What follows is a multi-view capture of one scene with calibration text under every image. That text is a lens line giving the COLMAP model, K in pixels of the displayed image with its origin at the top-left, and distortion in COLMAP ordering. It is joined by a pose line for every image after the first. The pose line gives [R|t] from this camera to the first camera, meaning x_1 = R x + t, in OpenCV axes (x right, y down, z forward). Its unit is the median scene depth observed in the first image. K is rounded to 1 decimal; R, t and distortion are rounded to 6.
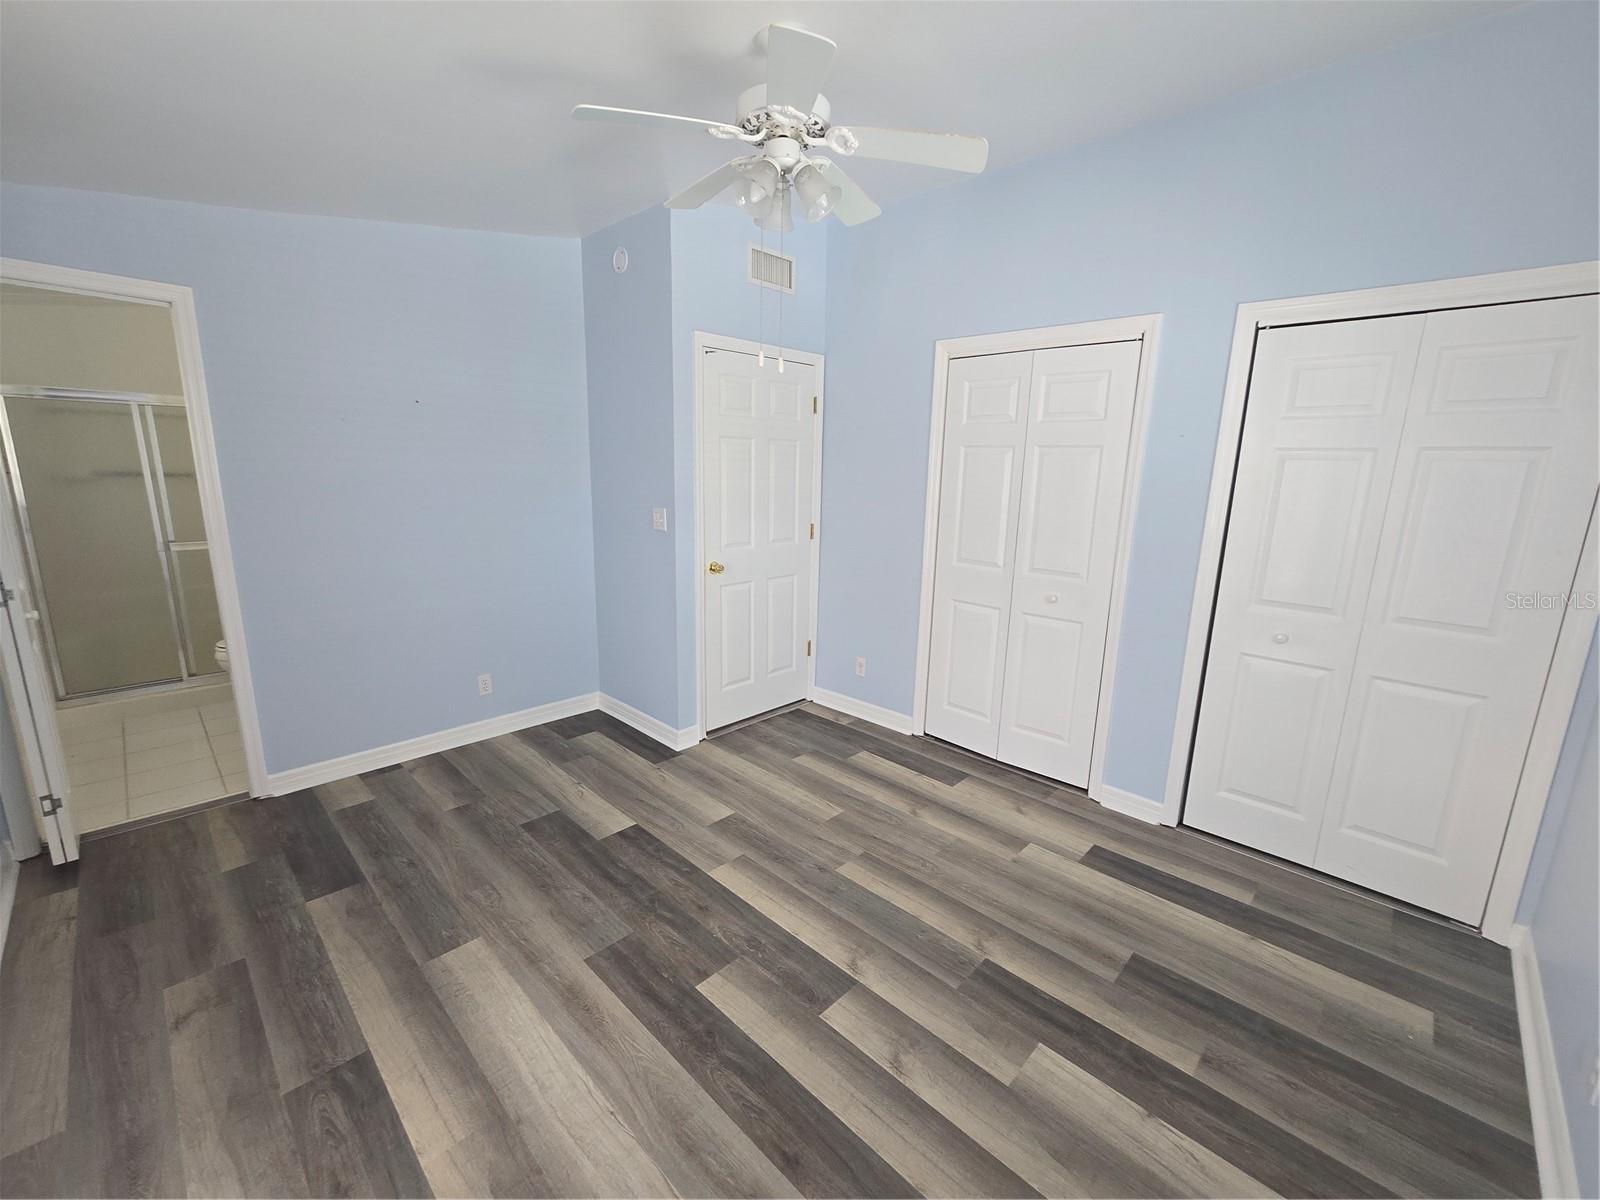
lens RADIAL K [[652.4, 0, 800.0], [0, 652.4, 600.0], [0, 0, 1]] dist [0.000048, 0.000002]
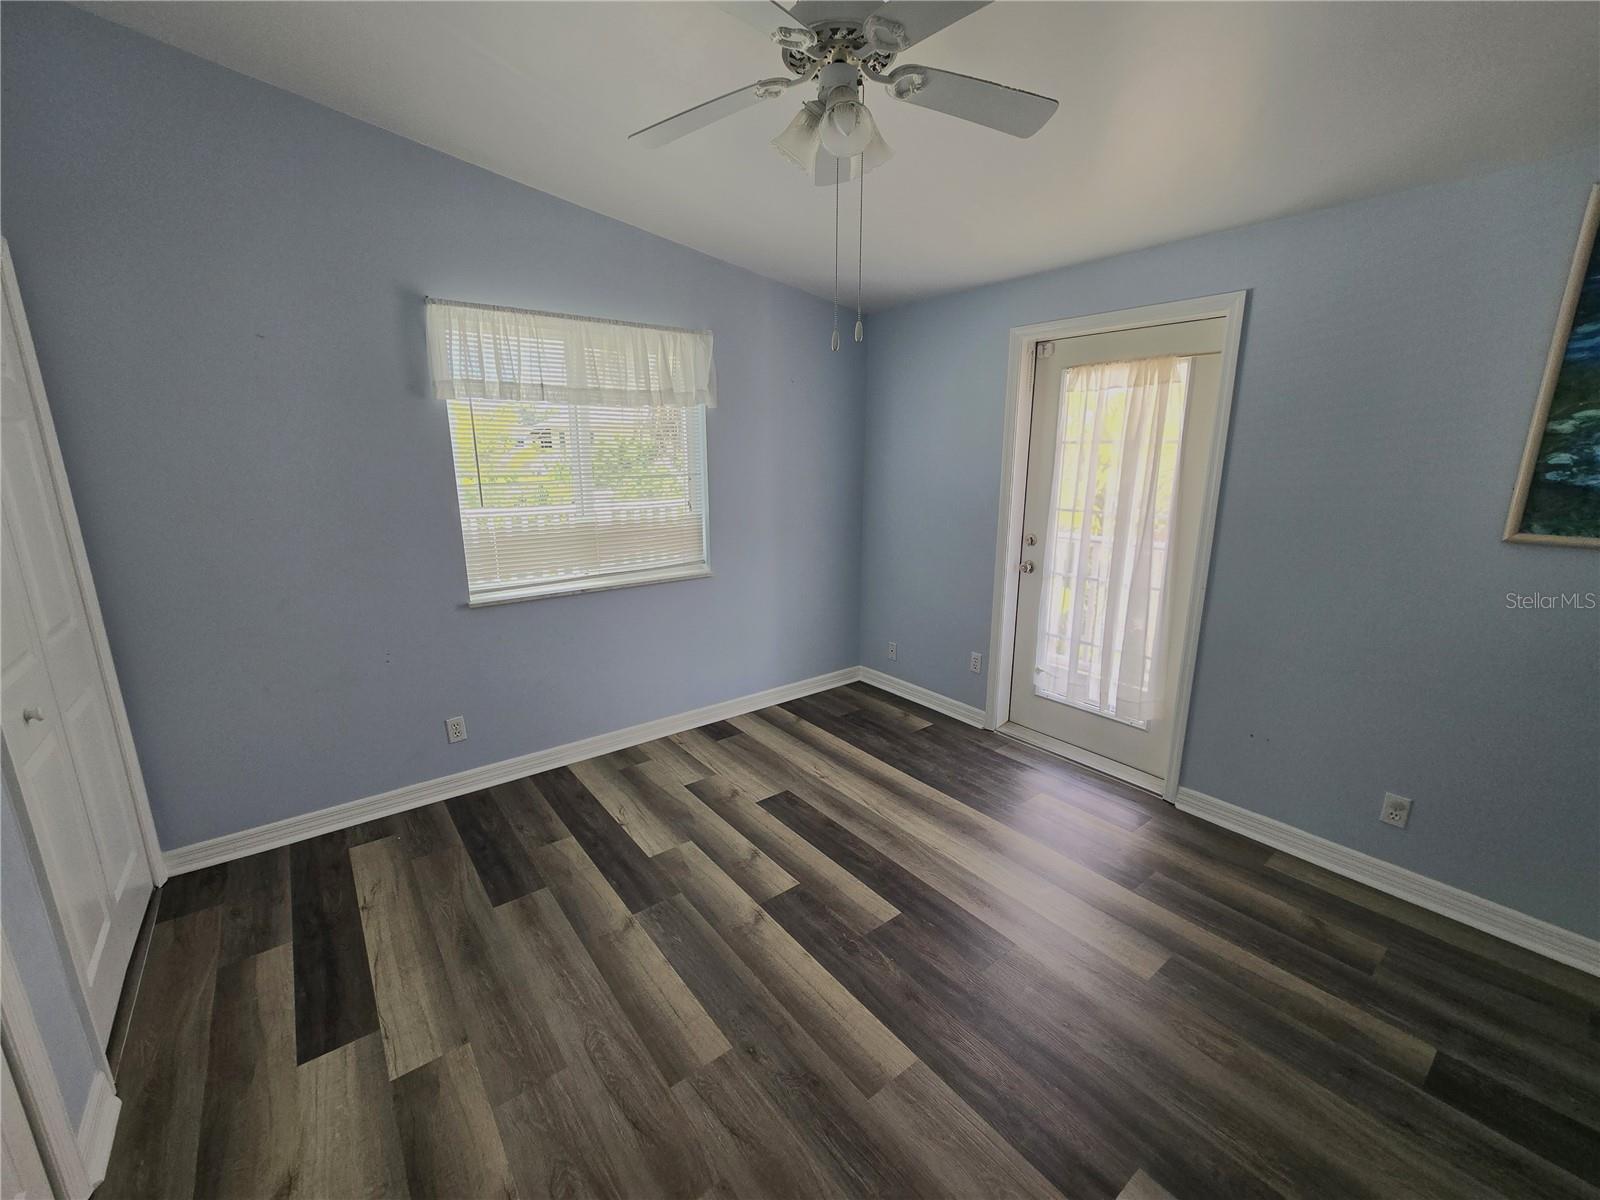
lens RADIAL K [[652.4, 0, 800.0], [0, 652.4, 600.0], [0, 0, 1]] dist [0.000048, 0.000002]
pose [[-0.989662, -0.054866, 0.132508, -0.097383], [0.006251, 0.906553, 0.422046, -0.361391], [-0.143281, 0.418511, -0.896838, 1.676693]]
